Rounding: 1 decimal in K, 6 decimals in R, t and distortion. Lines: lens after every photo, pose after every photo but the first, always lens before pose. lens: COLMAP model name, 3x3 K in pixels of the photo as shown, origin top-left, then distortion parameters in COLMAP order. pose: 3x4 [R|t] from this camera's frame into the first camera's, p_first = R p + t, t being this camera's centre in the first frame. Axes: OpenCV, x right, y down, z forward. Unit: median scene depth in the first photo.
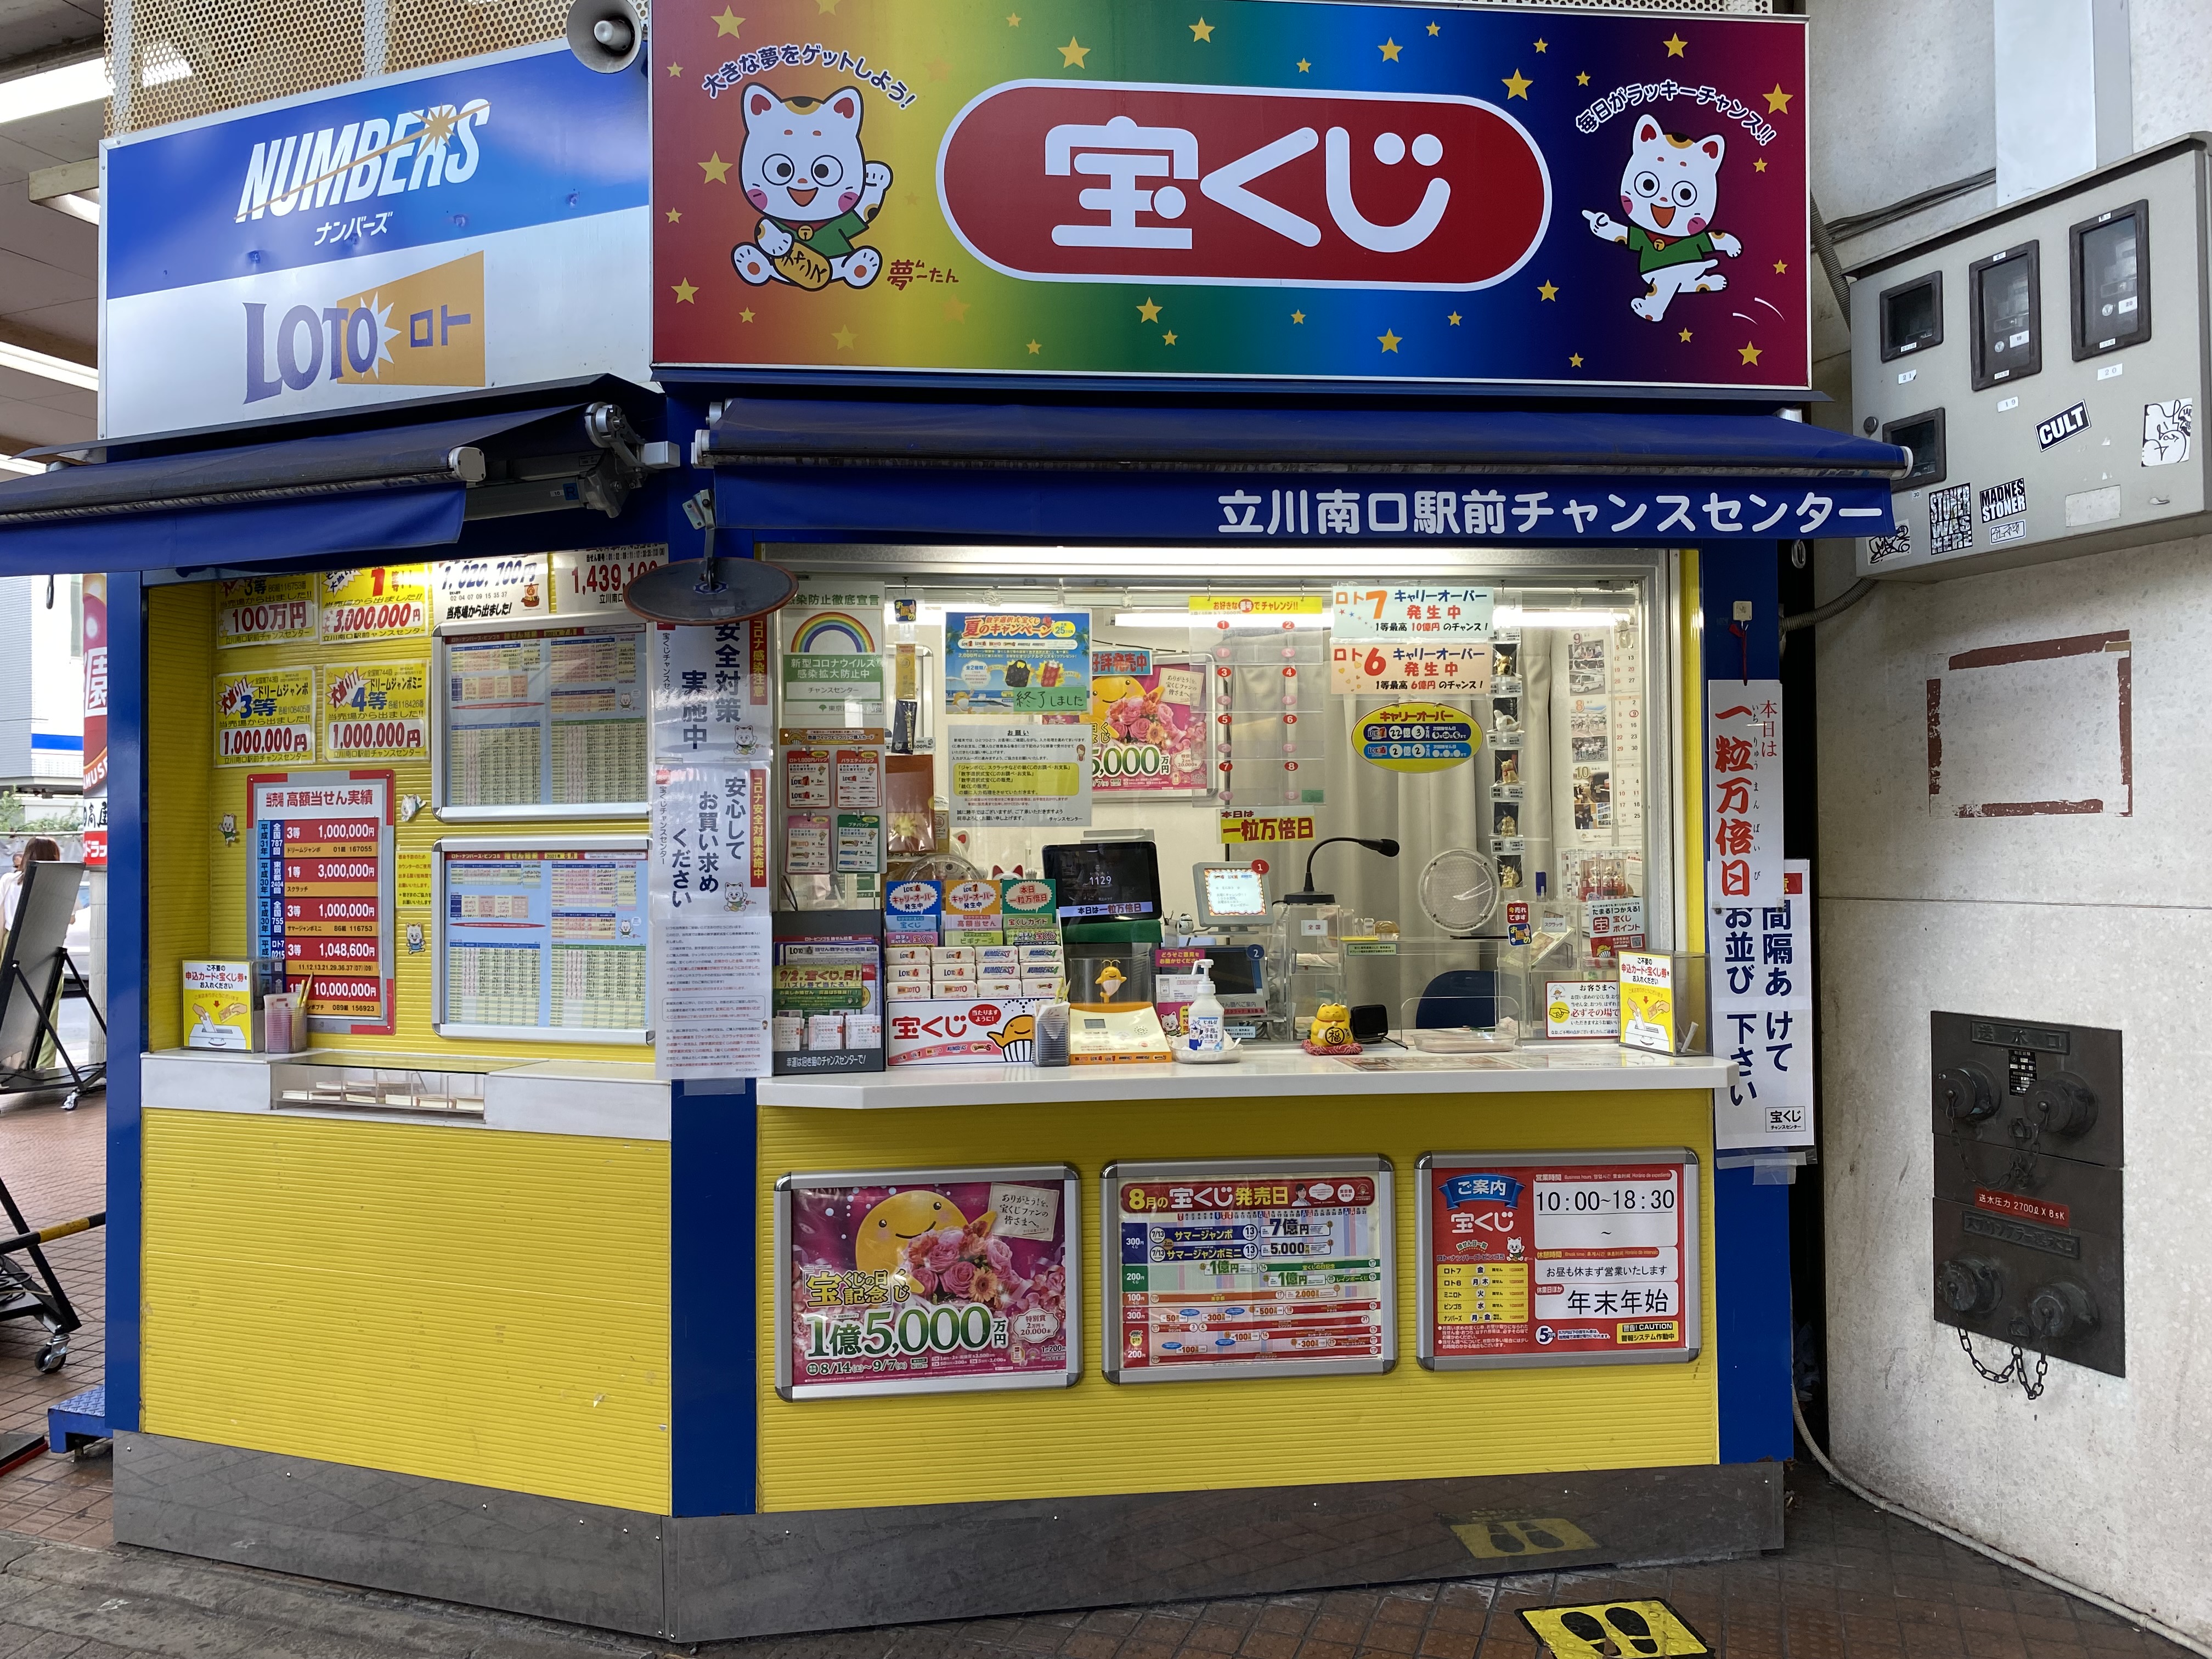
lens RADIAL K [[1661.2, 0, 1101.1], [0, 1661.2, 833.3], [0, 0, 1]] dist [0.121358, -0.265702]
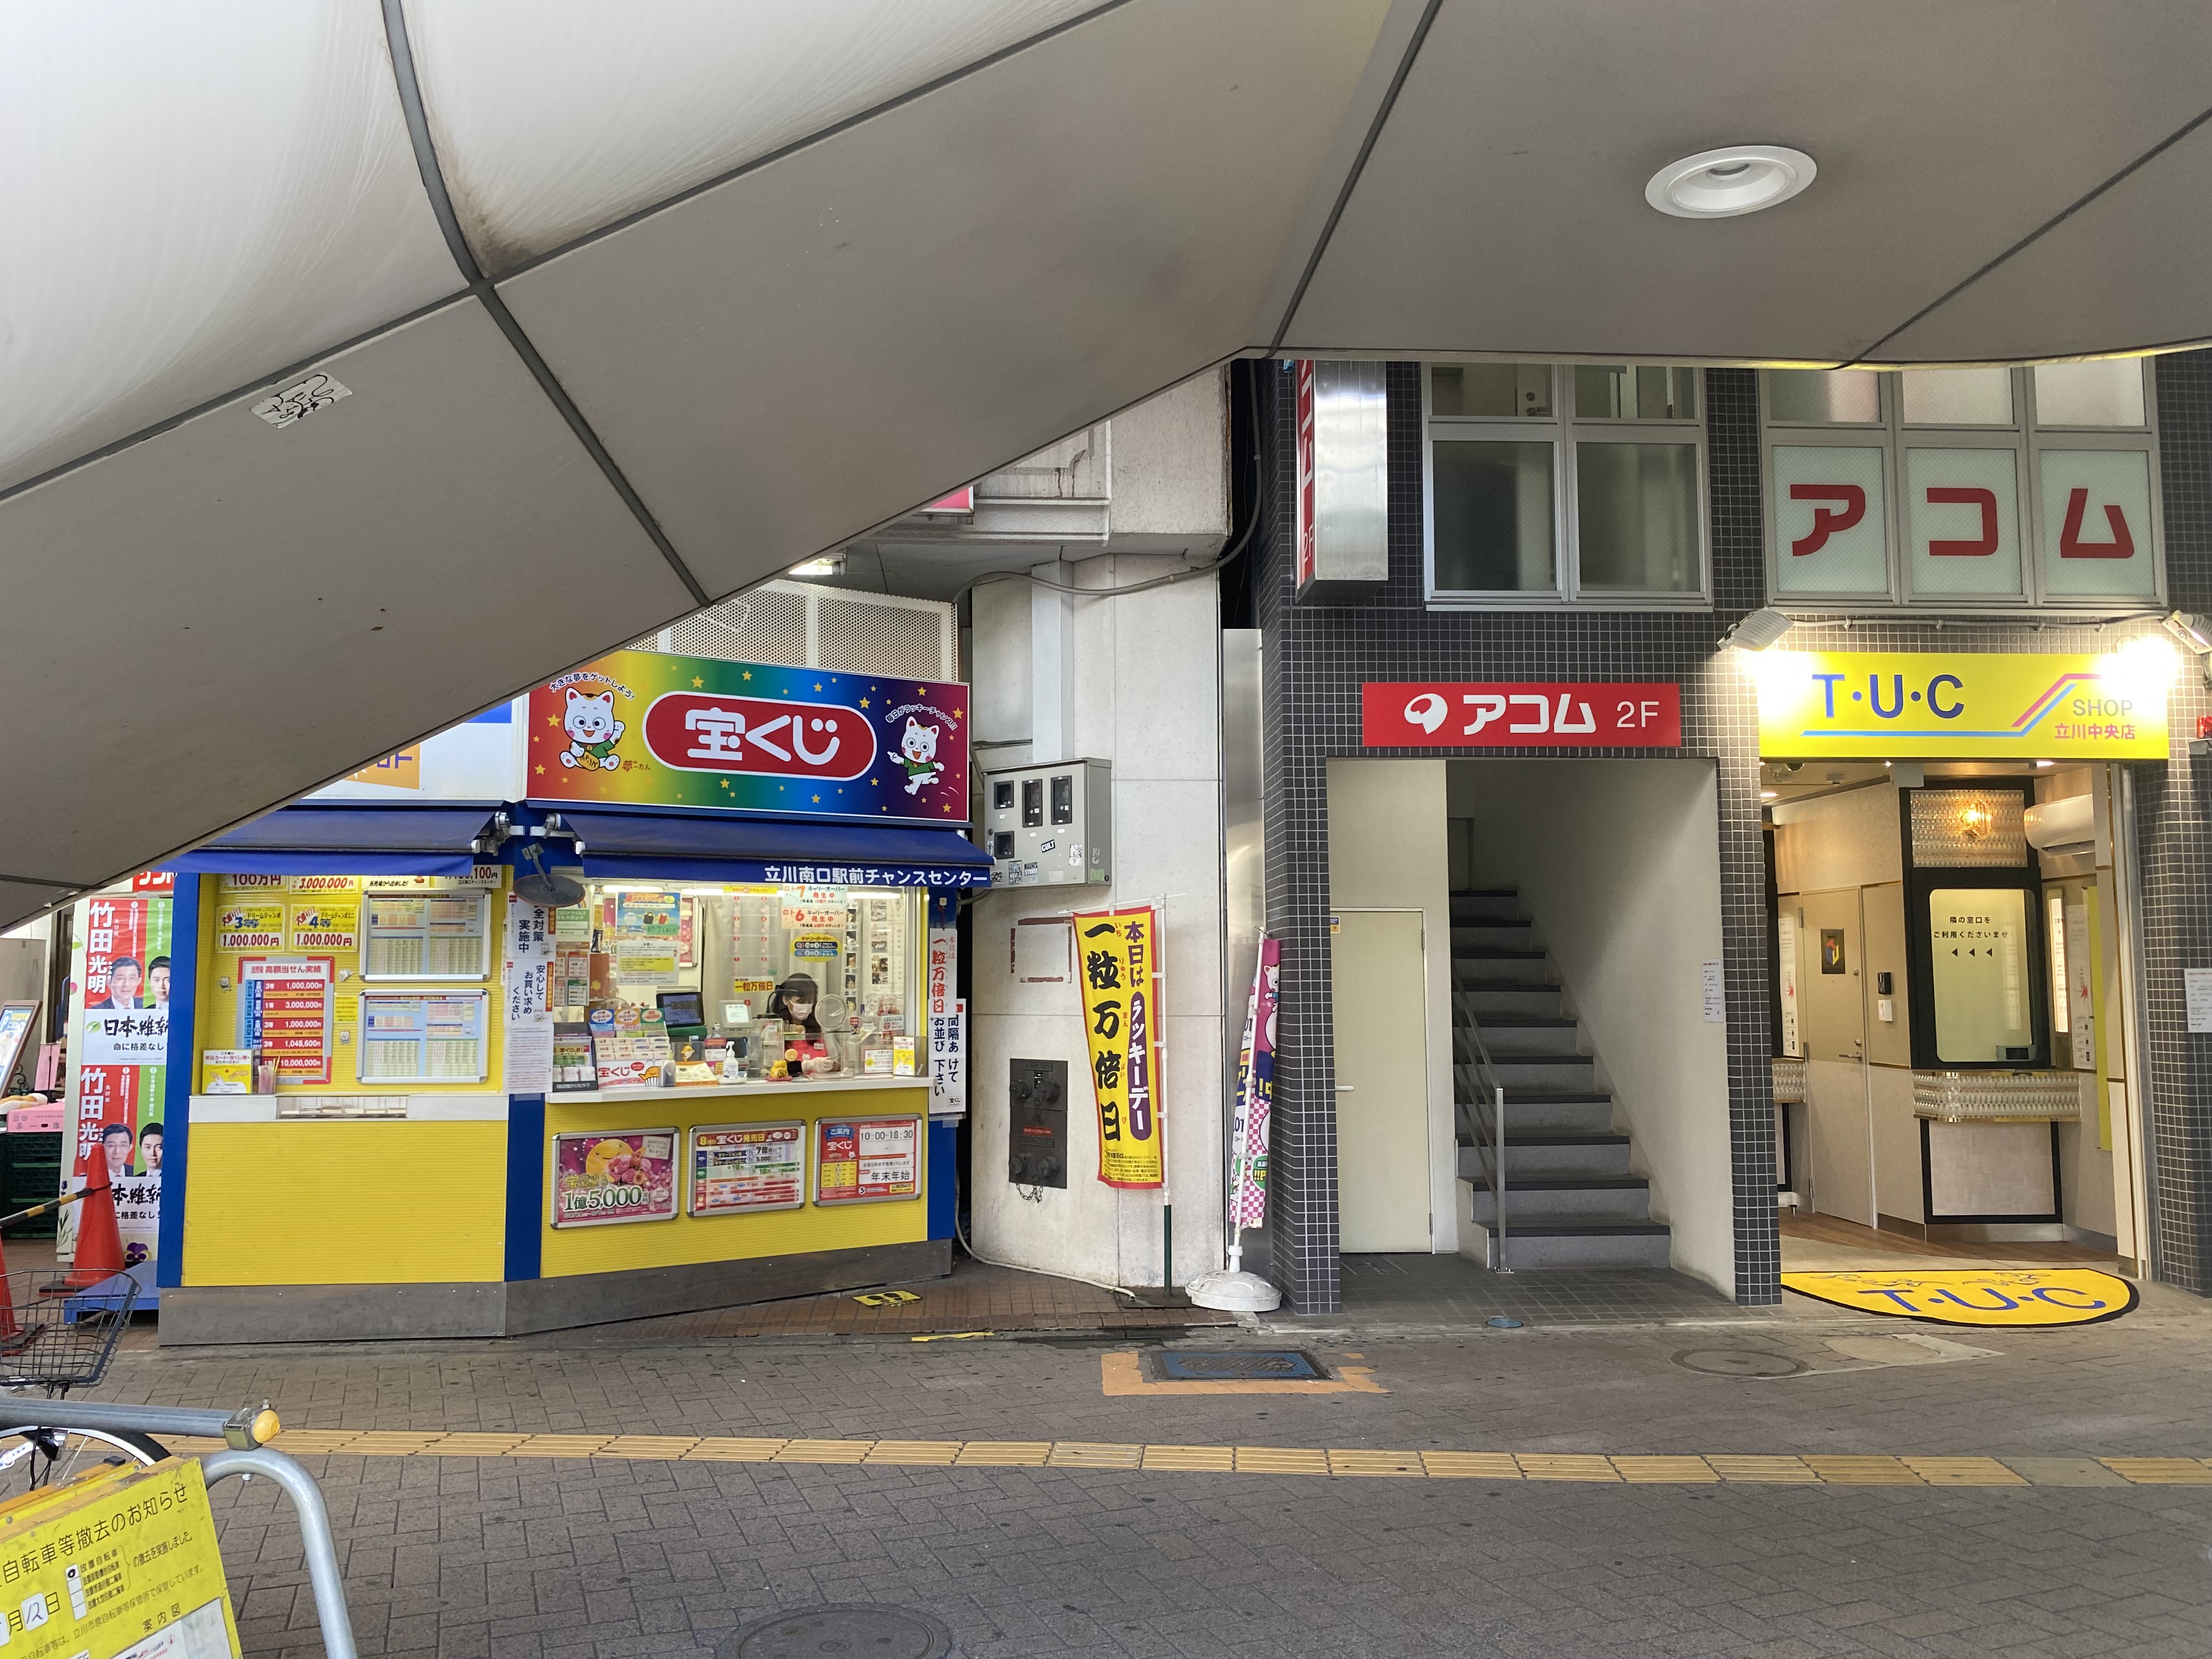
lens RADIAL K [[1661.2, 0, 1101.1], [0, 1661.2, 833.3], [0, 0, 1]] dist [0.121358, -0.265702]
pose [[0.902285, 0.044066, 0.428882, -0.509847], [-0.010246, 0.996674, -0.080849, -0.034048], [-0.431019, 0.068554, 0.899735, -1.438414]]
